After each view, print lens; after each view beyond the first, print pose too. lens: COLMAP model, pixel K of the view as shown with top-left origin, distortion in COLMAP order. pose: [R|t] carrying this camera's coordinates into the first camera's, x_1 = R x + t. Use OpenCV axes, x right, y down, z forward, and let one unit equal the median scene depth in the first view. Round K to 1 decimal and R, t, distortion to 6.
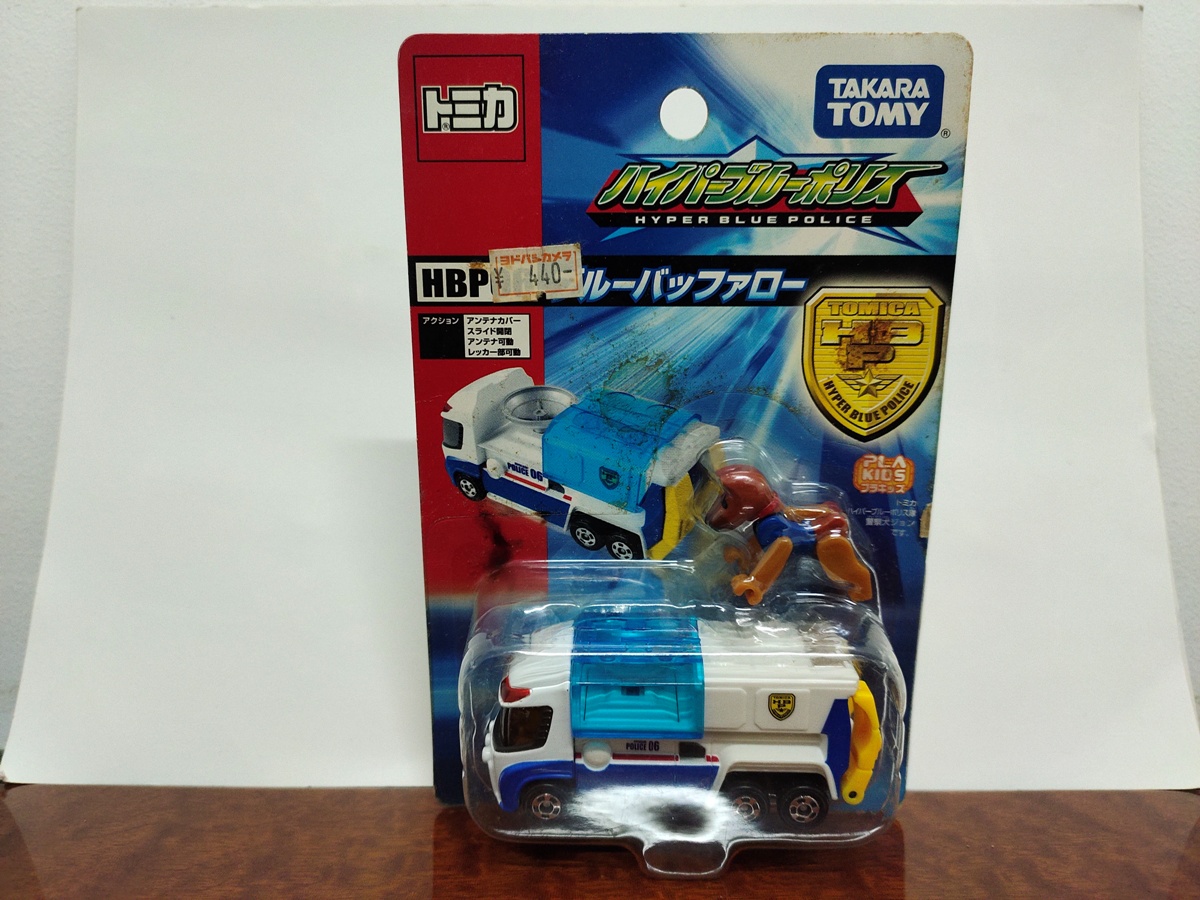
lens RADIAL K [[946.6, 0, 600.0], [0, 946.6, 450.0], [0, 0, 1]] dist [0.014092, -0.073143]
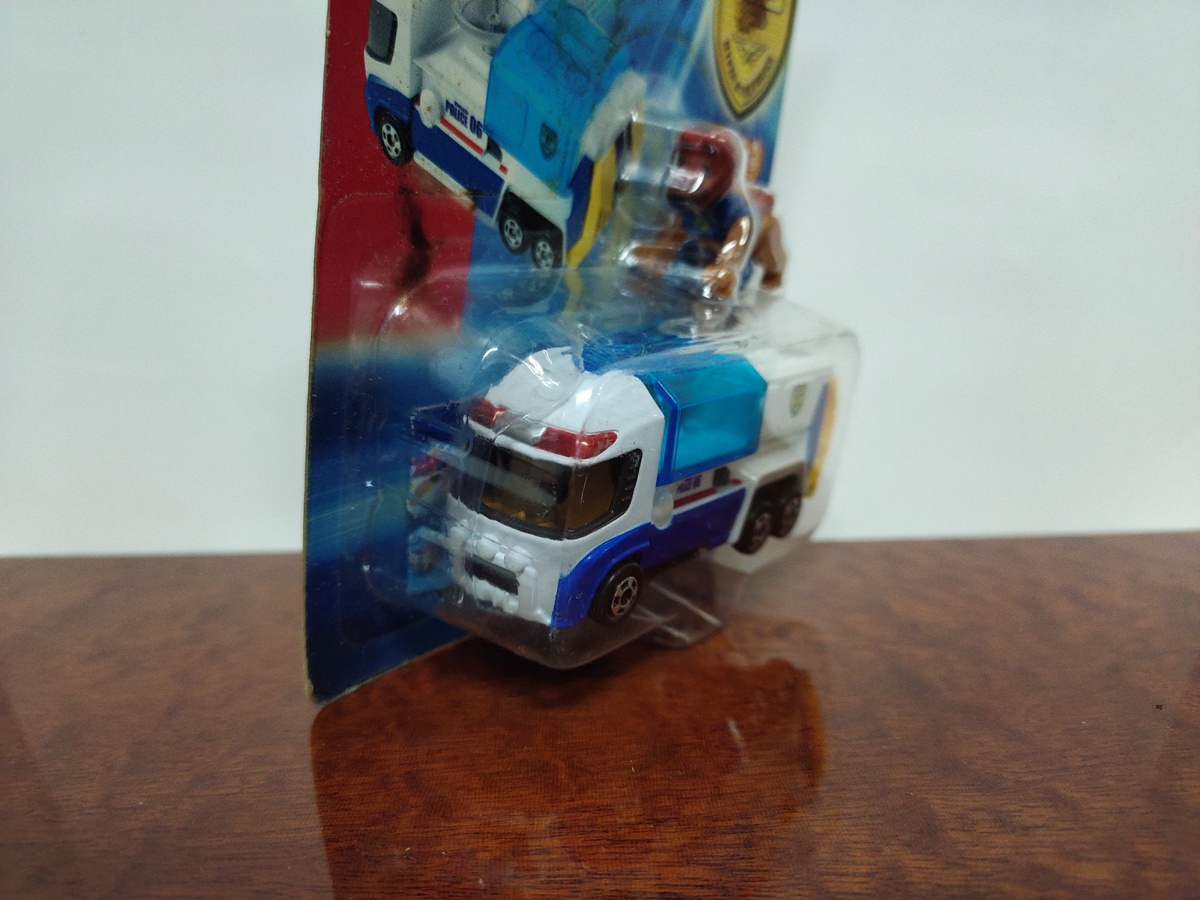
lens RADIAL K [[946.6, 0, 600.0], [0, 946.6, 450.0], [0, 0, 1]] dist [0.014092, -0.073143]
pose [[0.587299, -0.174445, 0.790347, -0.555419], [0.067287, 0.983640, 0.167108, 0.138605], [-0.806568, -0.044963, 0.589428, 0.554267]]
